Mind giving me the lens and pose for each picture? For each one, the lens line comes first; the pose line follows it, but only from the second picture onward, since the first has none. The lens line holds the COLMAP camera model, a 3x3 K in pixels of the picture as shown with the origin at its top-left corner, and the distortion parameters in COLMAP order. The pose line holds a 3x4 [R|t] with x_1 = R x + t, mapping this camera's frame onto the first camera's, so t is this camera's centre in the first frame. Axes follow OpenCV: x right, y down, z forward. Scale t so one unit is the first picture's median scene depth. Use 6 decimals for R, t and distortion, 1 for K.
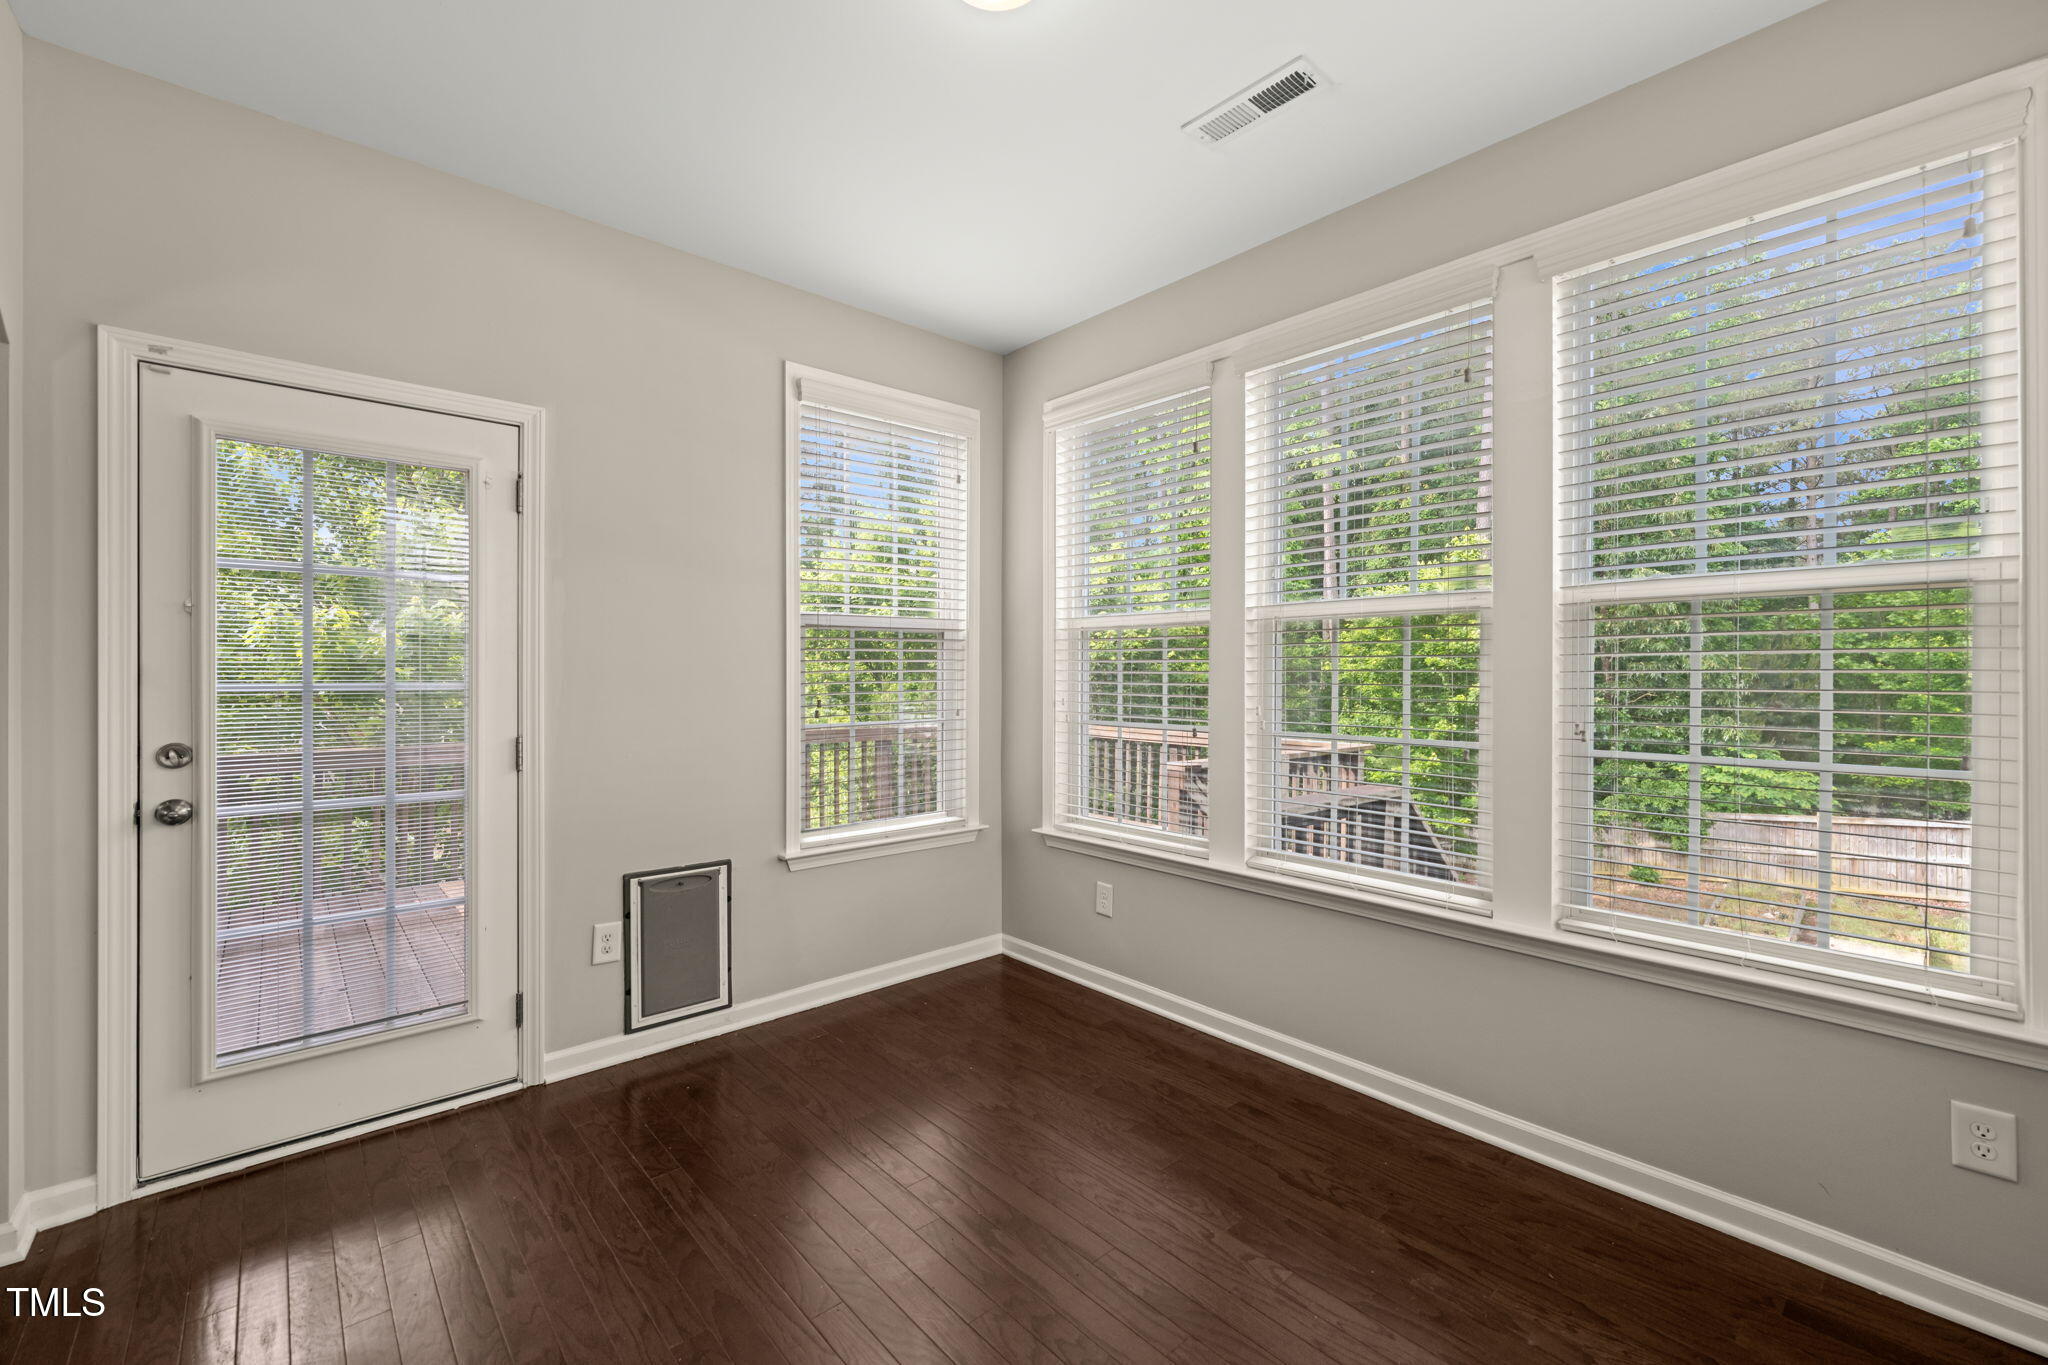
lens RADIAL K [[835.7, 0, 1031.6], [0, 835.7, 673.9], [0, 0, 1]] dist [-0.002464, -0.000409]
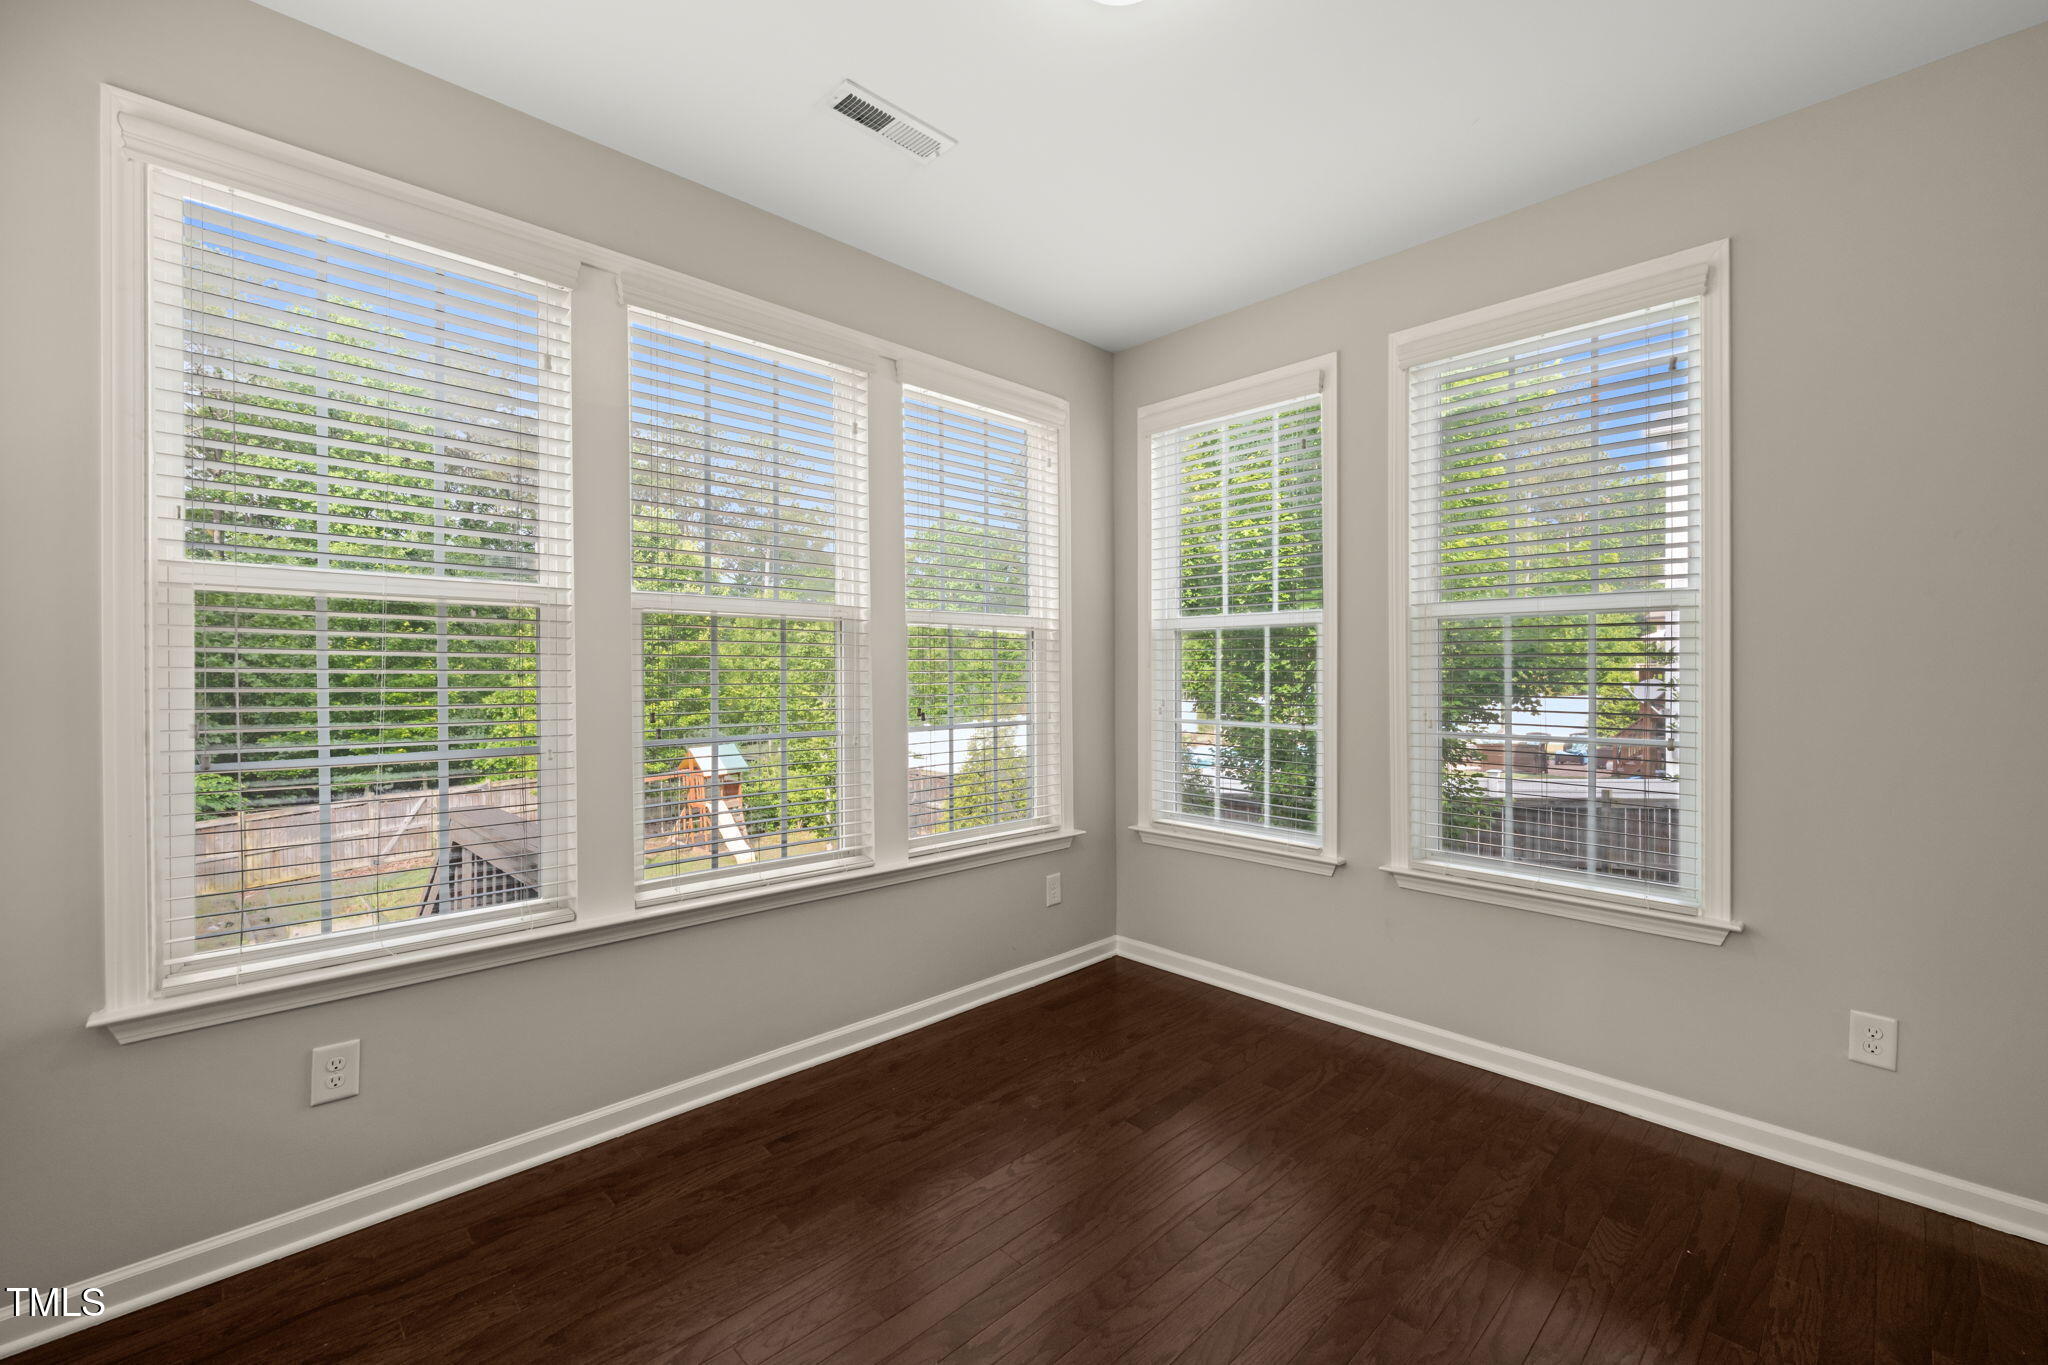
lens RADIAL K [[835.7, 0, 1031.6], [0, 835.7, 673.9], [0, 0, 1]] dist [-0.002464, -0.000409]
pose [[-0.030998, -0.001960, 0.999518, -0.635243], [0.000853, 0.999998, 0.001988, -0.001836], [-0.999519, 0.000914, -0.030996, 0.702315]]
